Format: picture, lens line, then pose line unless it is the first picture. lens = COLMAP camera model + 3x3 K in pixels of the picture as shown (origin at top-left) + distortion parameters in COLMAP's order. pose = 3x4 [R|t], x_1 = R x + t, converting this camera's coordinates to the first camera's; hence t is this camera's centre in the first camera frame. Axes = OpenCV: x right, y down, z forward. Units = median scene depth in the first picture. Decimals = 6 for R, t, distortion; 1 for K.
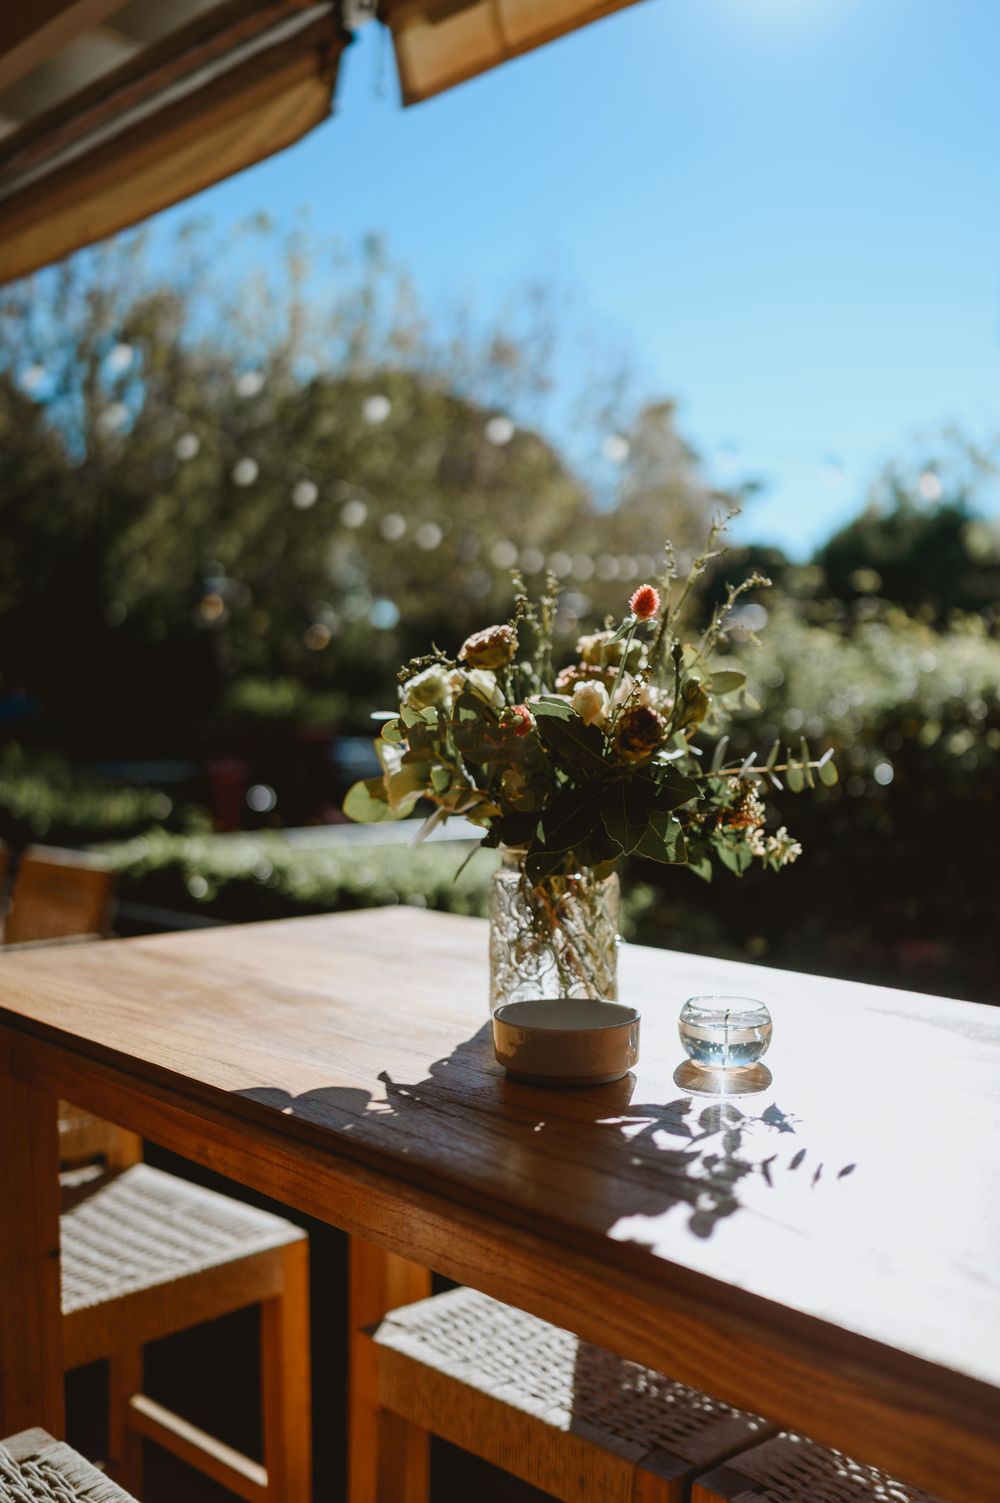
lens RADIAL K [[1420.2, 0, 494.0], [0, 1420.2, 734.5], [0, 0, 1]] dist [-0.004623, 0.007770]
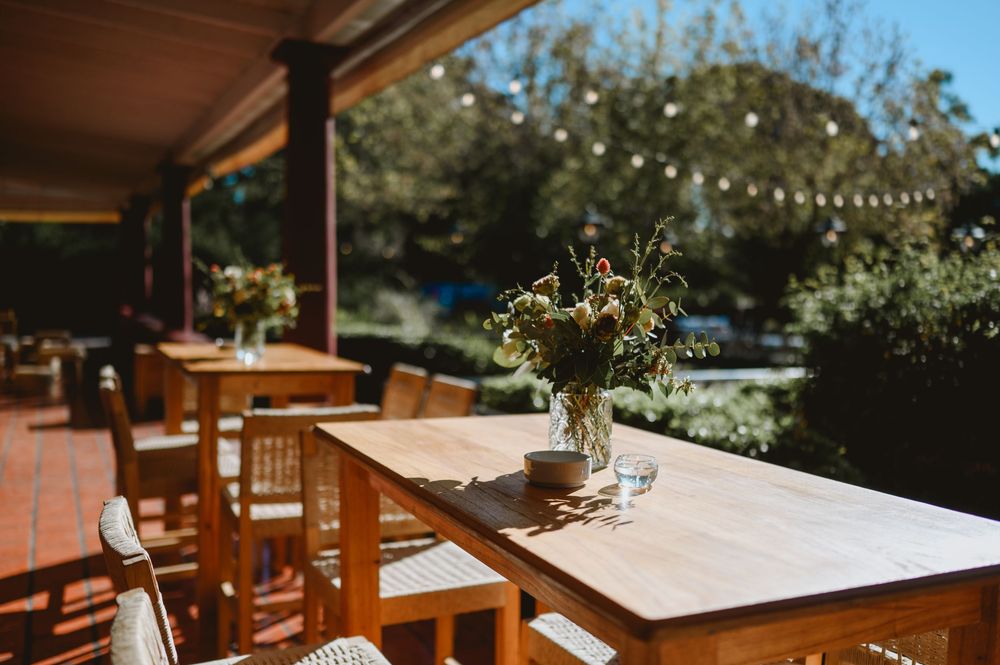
lens RADIAL K [[944.9, 0, 500.0], [0, 944.9, 321.8], [0, 0, 1]] dist [-0.004623, 0.007770]
pose [[0.950332, 0.022910, -0.310395, 0.286887], [-0.018789, 0.999691, 0.016260, -0.021696], [0.310672, -0.009620, 0.950469, -0.279262]]
